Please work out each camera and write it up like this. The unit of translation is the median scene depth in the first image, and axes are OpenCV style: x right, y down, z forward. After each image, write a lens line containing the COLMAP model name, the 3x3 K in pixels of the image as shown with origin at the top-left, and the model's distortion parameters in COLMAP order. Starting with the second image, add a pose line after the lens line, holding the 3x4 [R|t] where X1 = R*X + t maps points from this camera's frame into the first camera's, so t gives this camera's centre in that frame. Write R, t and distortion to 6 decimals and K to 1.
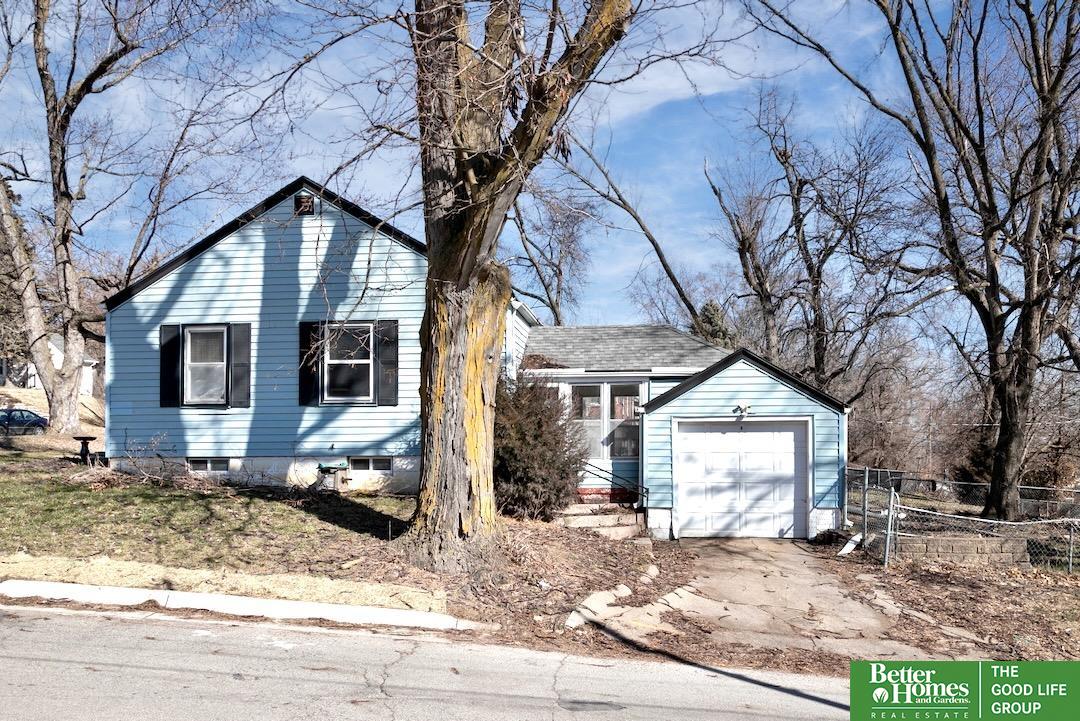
lens RADIAL K [[1015.7, 0, 540.0], [0, 1015.7, 360.5], [0, 0, 1]] dist [-0.016852, 0.000140]
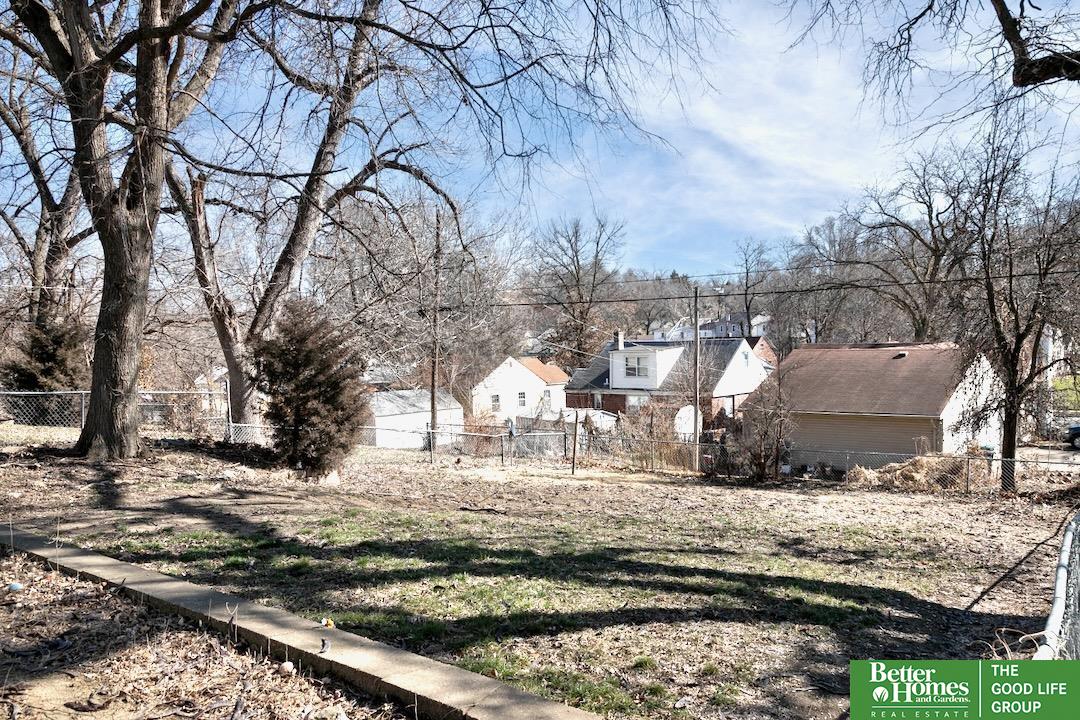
lens RADIAL K [[864.9, 0, 540.0], [0, 864.9, 360.0], [0, 0, 1]] dist [-0.001537, -0.001183]
pose [[0.563777, -0.099016, 0.819970, 0.191264], [0.004341, 0.993129, 0.116941, 0.048514], [-0.825915, -0.062370, 0.560334, 0.511920]]
